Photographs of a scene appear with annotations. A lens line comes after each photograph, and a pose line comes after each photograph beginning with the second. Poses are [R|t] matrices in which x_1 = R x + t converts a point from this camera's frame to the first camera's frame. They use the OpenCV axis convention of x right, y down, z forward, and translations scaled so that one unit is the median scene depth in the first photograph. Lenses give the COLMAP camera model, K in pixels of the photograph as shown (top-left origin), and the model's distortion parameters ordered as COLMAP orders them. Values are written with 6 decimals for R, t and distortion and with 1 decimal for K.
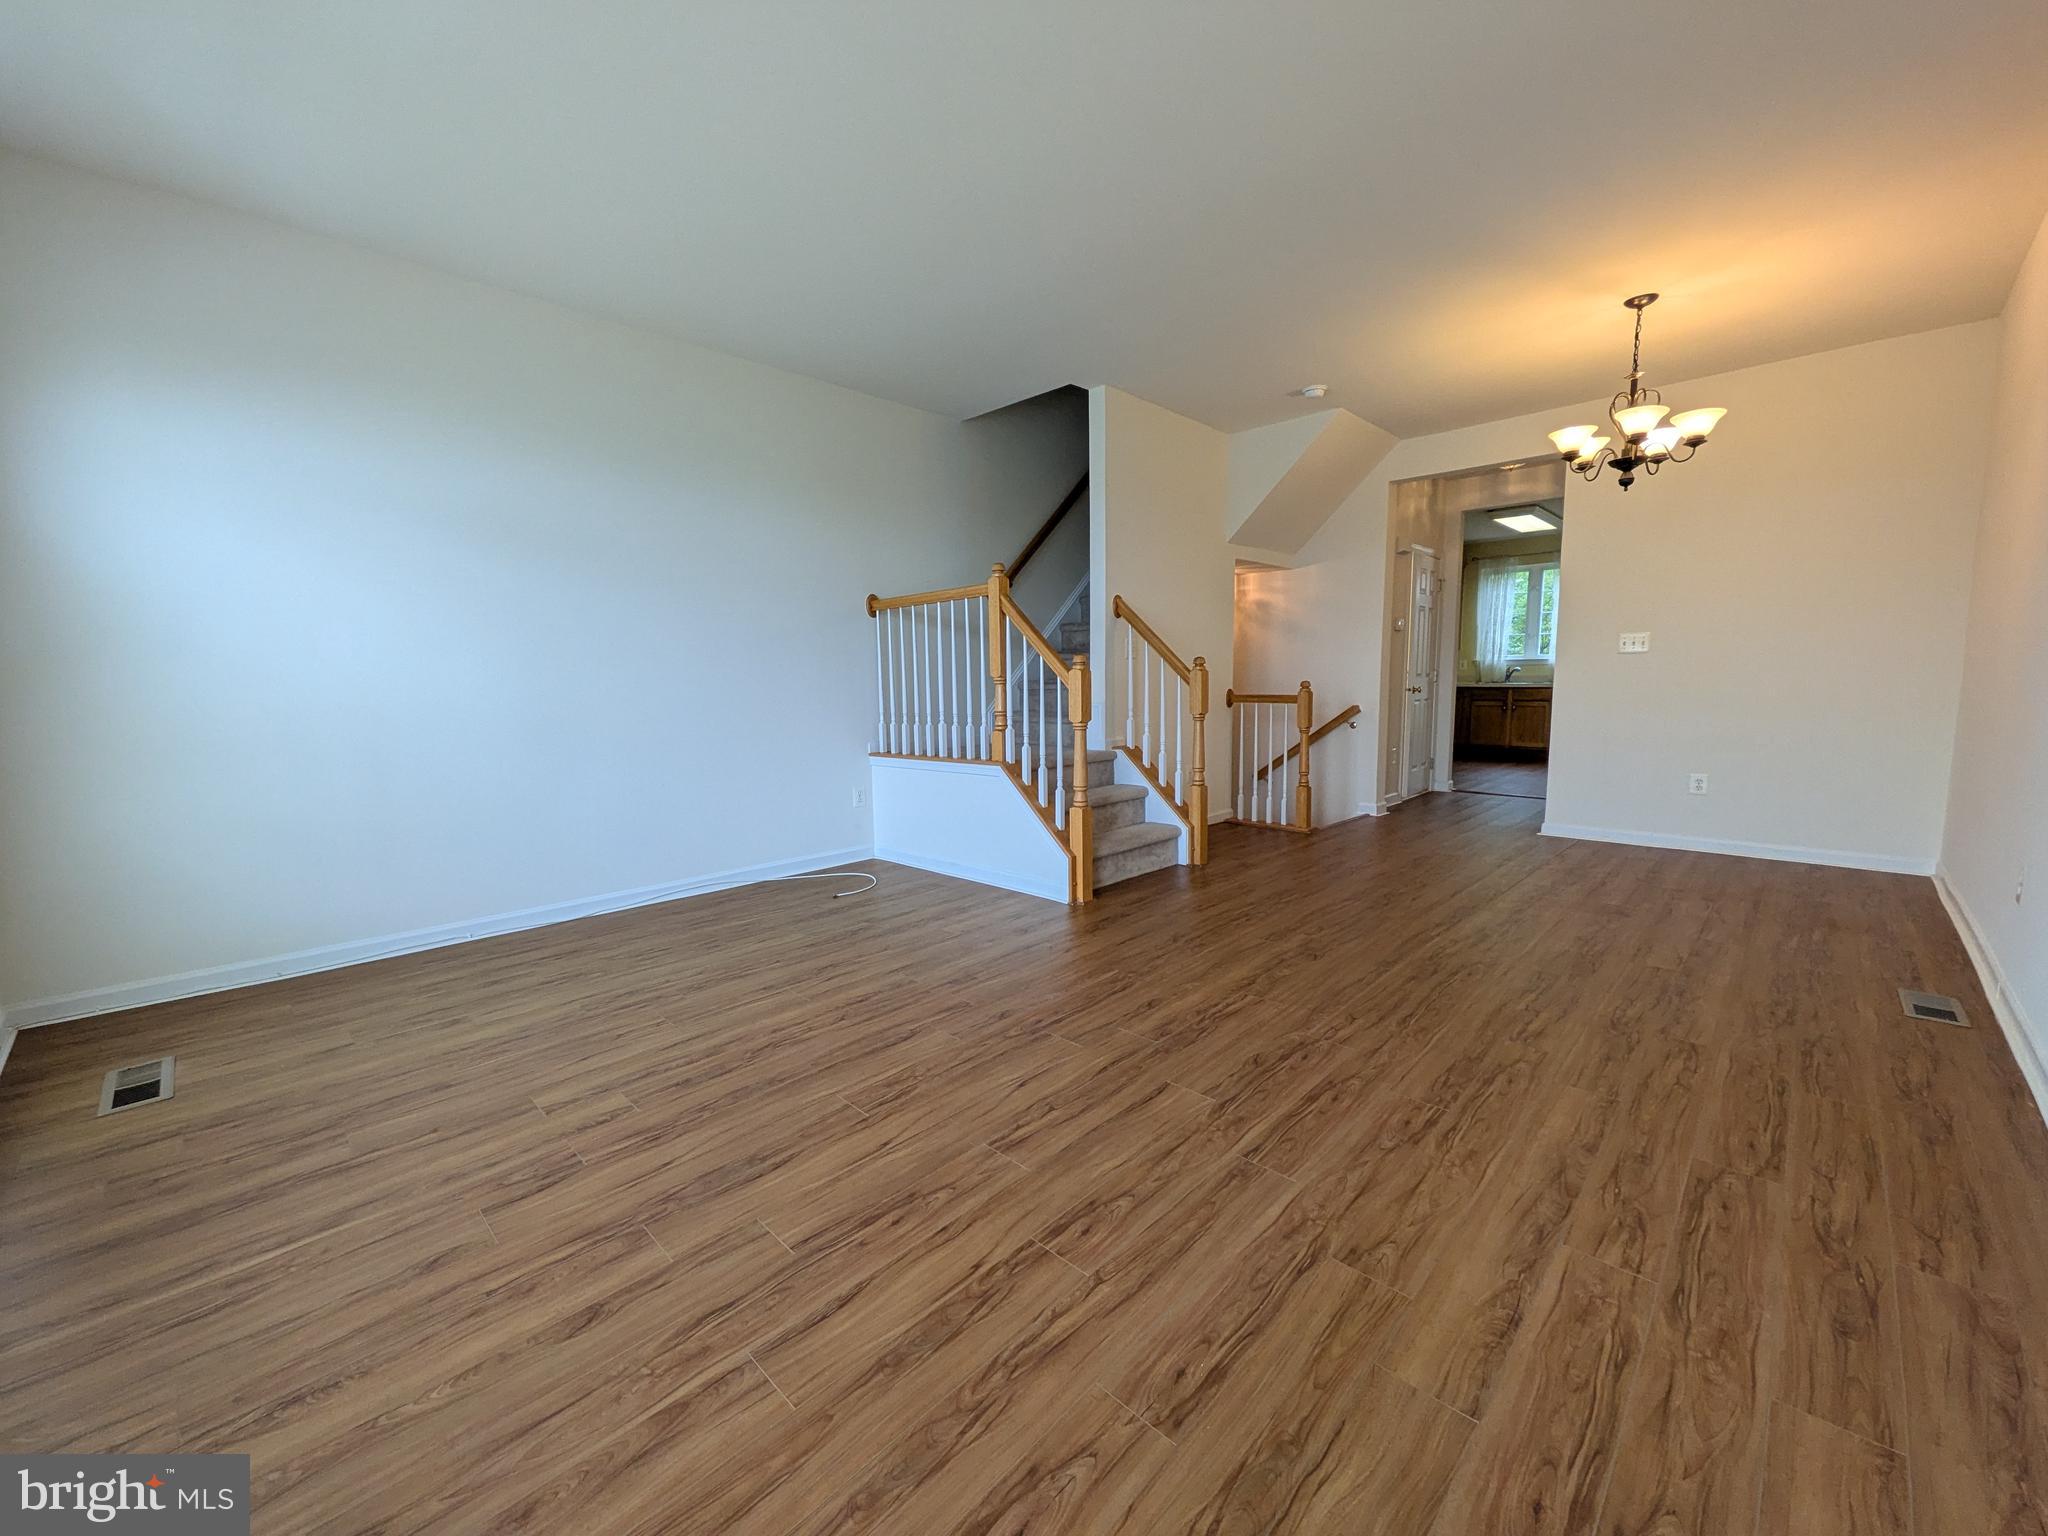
lens RADIAL K [[812.6, 0, 1024.0], [0, 812.6, 768.0], [0, 0, 1]] dist [0.016037, 0.000408]
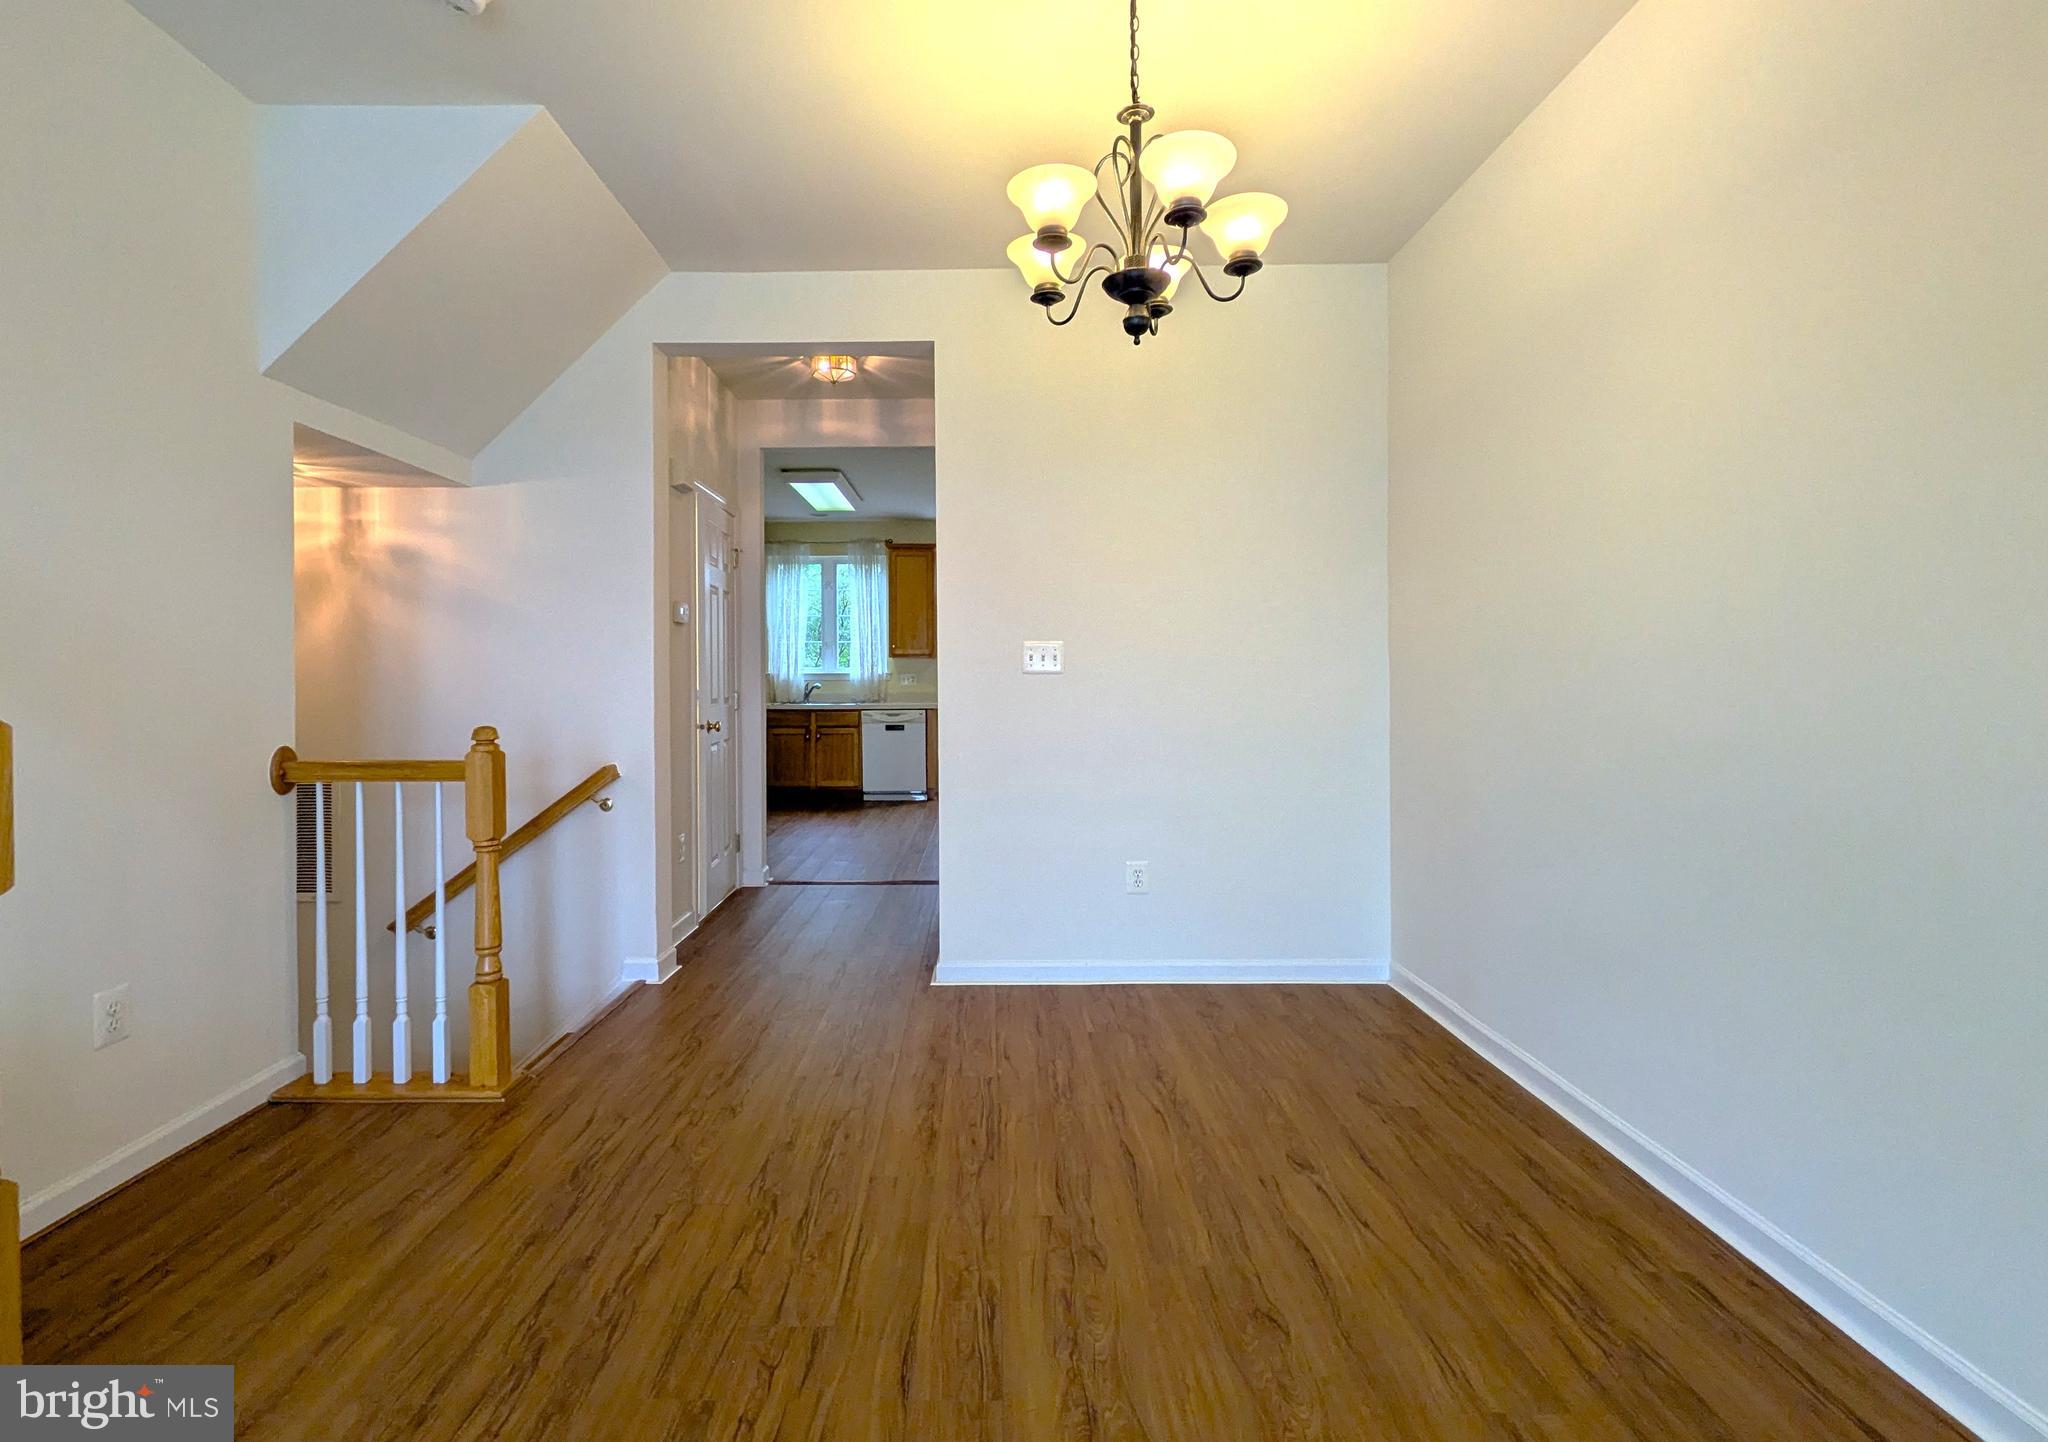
lens RADIAL K [[845.7, 0, 938.4], [0, 845.7, 681.5], [0, 0, 1]] dist [-0.000630, -0.000031]
pose [[0.734192, 0.003991, 0.678930, 0.198783], [0.072697, 0.993772, -0.084456, -0.068438], [-0.675038, 0.111363, 0.729329, 0.469961]]
